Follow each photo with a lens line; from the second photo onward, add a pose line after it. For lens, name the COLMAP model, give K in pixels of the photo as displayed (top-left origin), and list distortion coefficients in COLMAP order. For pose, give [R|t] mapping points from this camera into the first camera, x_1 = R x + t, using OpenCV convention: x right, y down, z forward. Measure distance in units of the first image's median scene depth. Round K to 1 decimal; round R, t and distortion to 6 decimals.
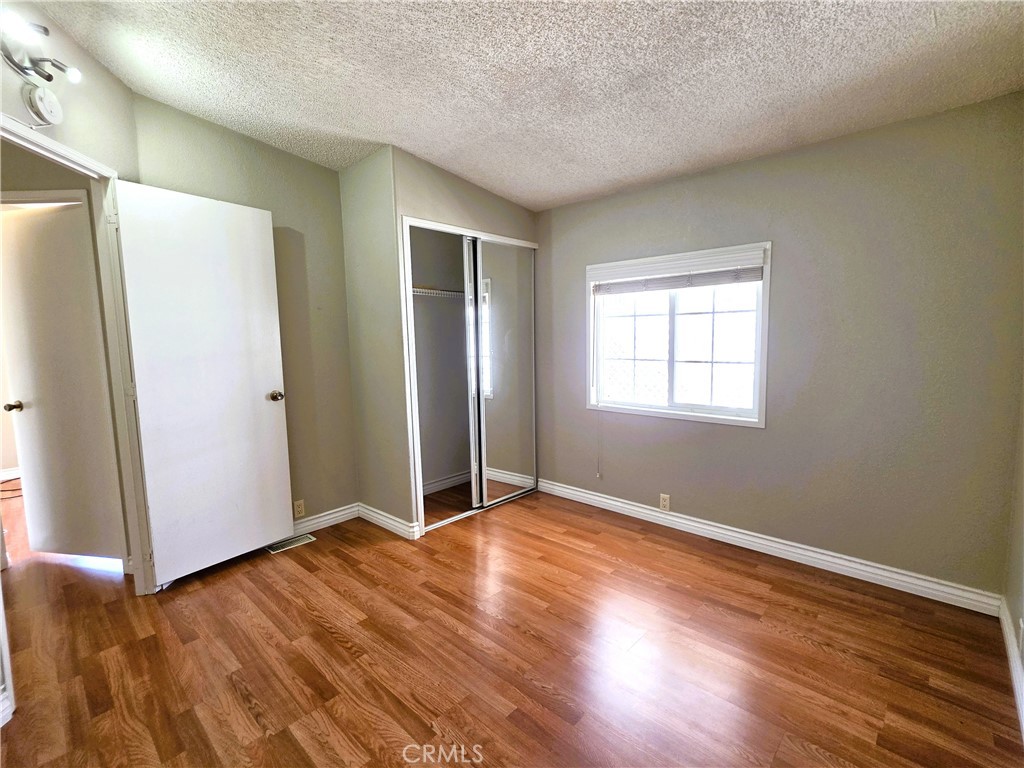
lens RADIAL K [[470.1, 0, 507.3], [0, 470.1, 385.5], [0, 0, 1]] dist [-0.006596, 0.000948]
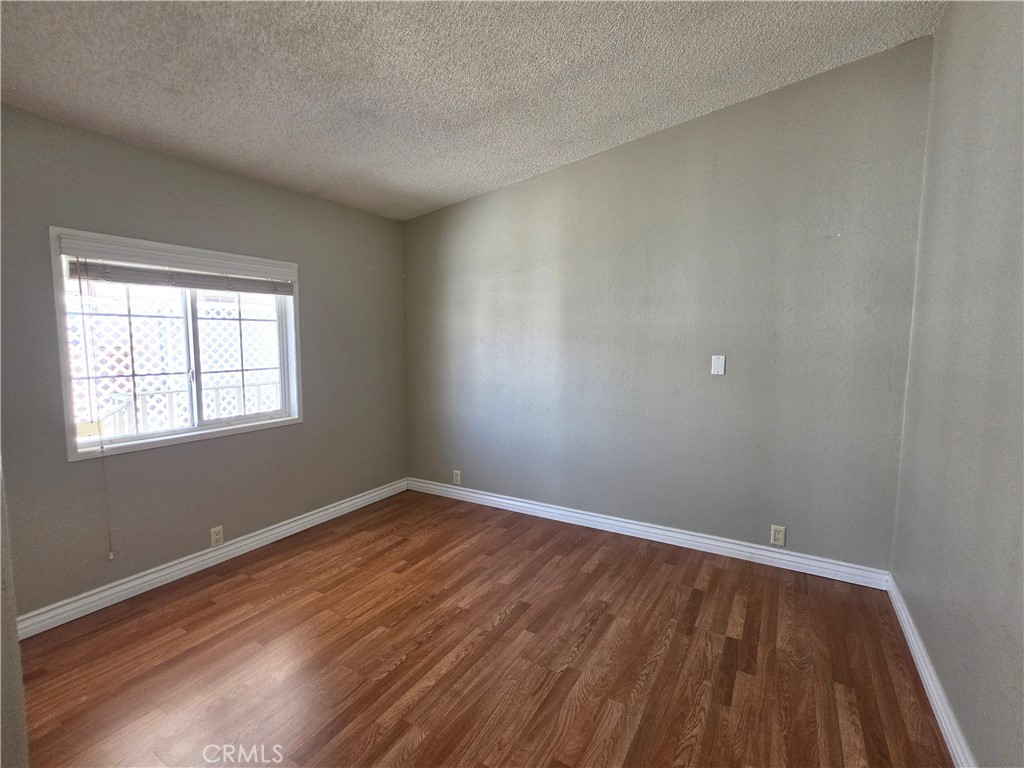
lens RADIAL K [[470.1, 0, 507.3], [0, 470.1, 385.5], [0, 0, 1]] dist [-0.006596, 0.000948]
pose [[-0.209595, -0.079484, 0.974552, -0.715098], [0.111146, 0.988294, 0.104508, -0.066627], [-0.971451, 0.130222, -0.198307, 0.748475]]
